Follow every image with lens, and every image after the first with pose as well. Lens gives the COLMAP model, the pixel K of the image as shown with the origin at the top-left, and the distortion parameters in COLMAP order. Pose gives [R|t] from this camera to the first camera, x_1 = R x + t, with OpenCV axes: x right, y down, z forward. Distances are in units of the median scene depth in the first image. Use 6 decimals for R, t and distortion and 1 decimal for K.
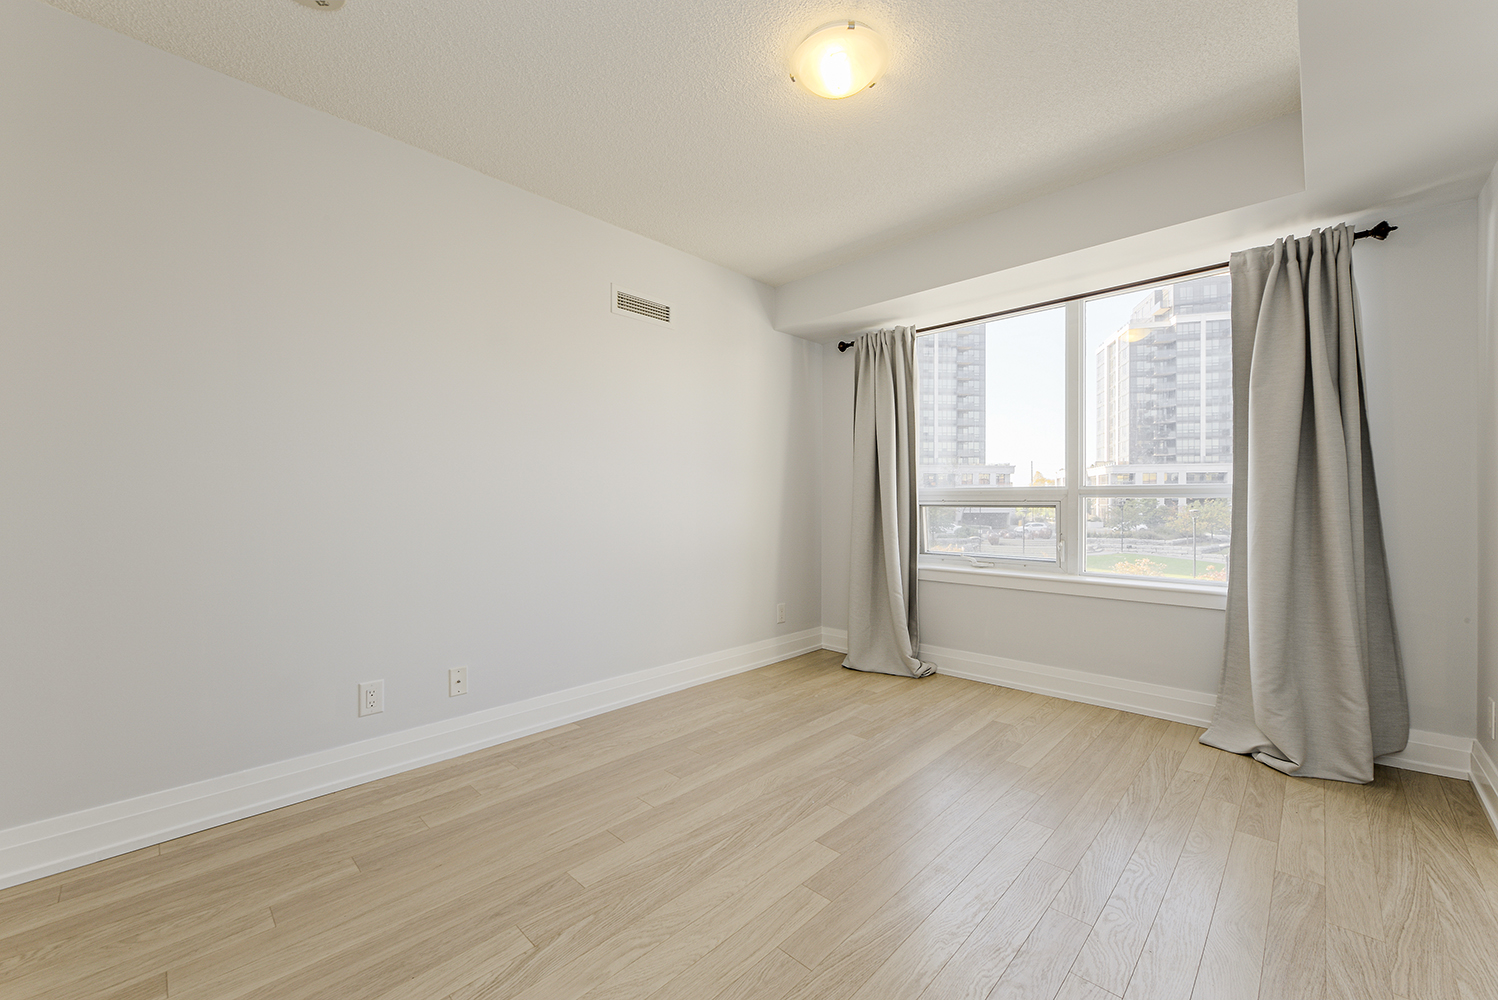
lens RADIAL K [[595.9, 0, 749.0], [0, 595.9, 500.0], [0, 0, 1]] dist [0.010193, 0.000096]
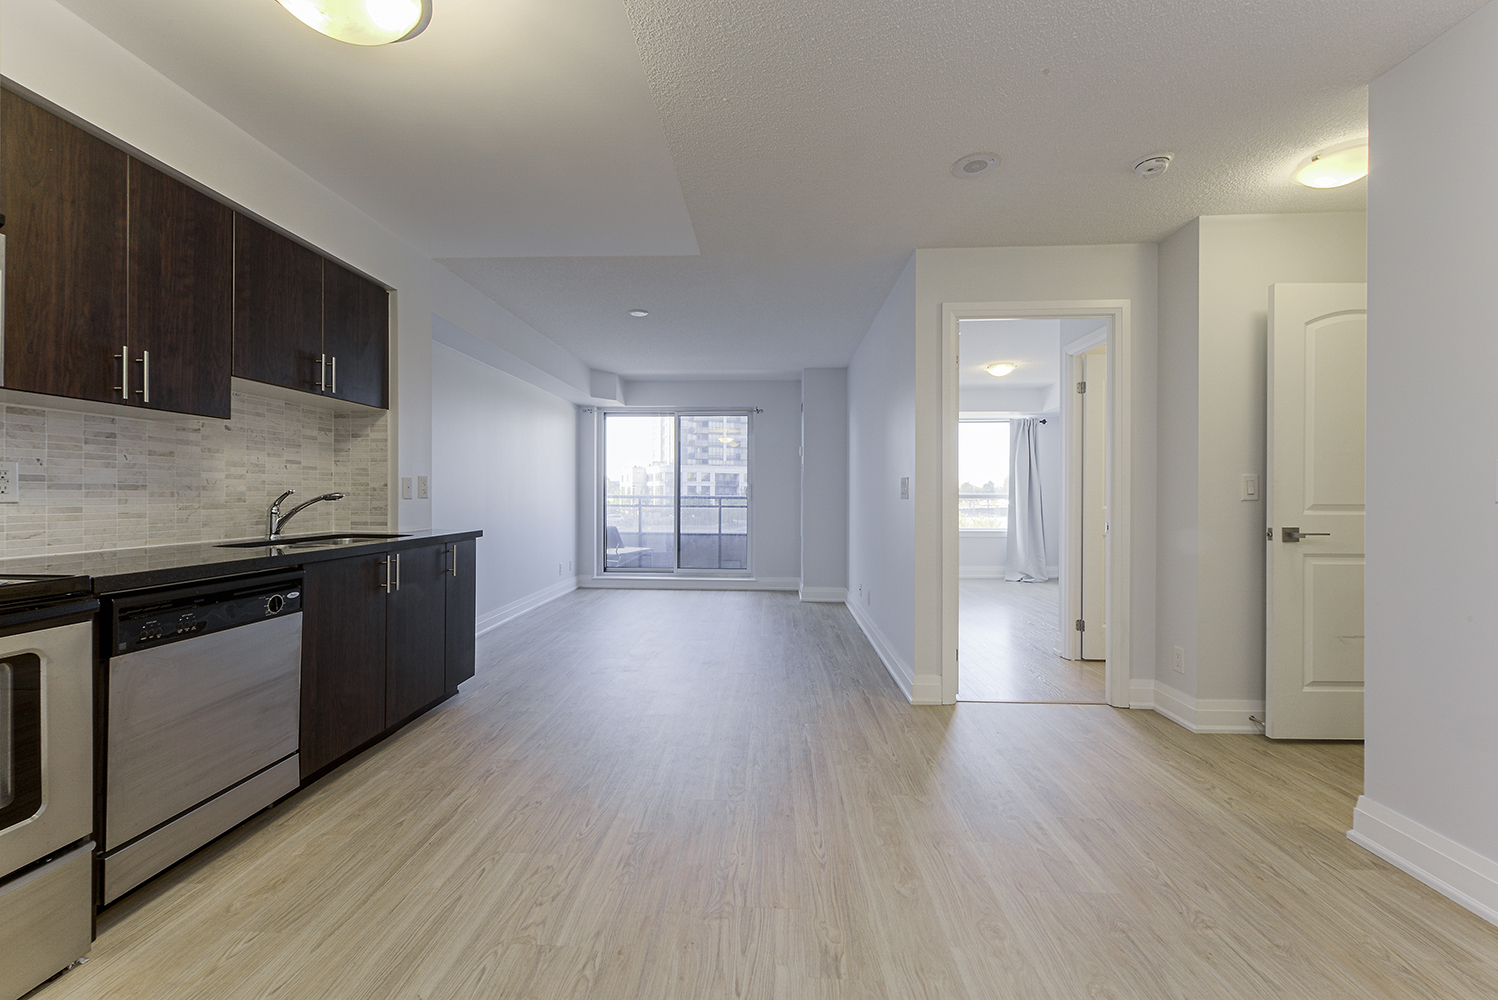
lens RADIAL K [[595.9, 0, 749.0], [0, 595.9, 500.0], [0, 0, 1]] dist [0.010193, 0.000096]
pose [[0.745300, -0.006931, 0.666693, -1.722493], [-0.000509, 0.999940, 0.010964, -0.025657], [-0.666729, -0.008511, 0.745252, -0.290805]]
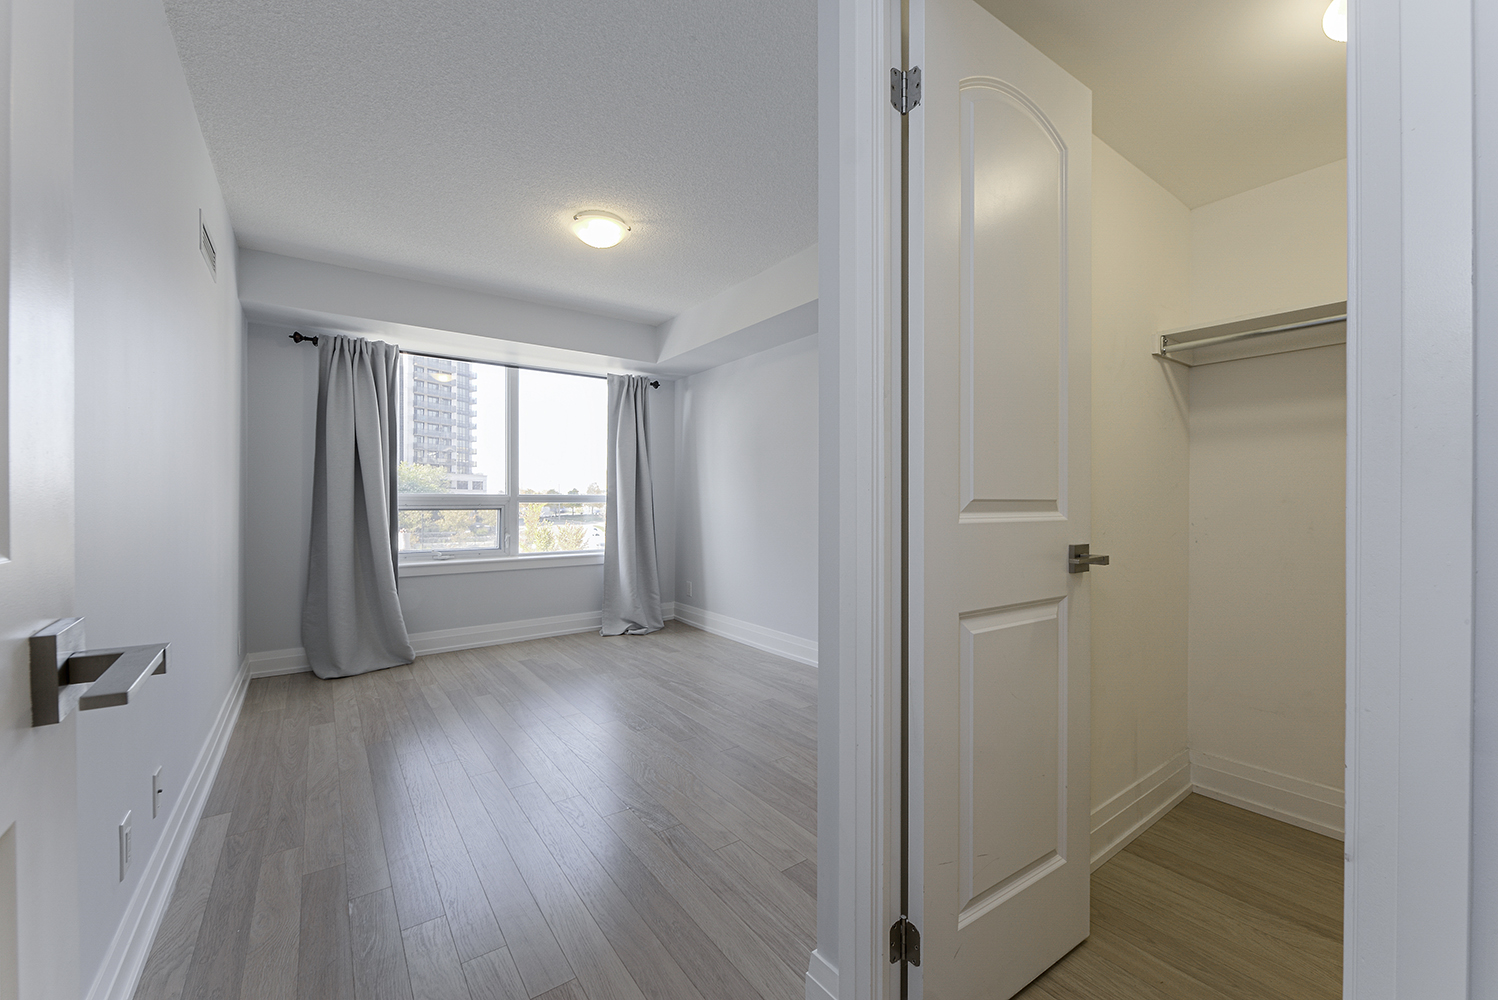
lens RADIAL K [[595.9, 0, 749.0], [0, 595.9, 500.0], [0, 0, 1]] dist [0.010193, 0.000096]
pose [[0.172424, 0.000795, 0.985023, -0.758111], [-0.002133, 0.999998, -0.000434, -0.010377], [-0.985021, -0.002026, 0.172425, 0.190227]]
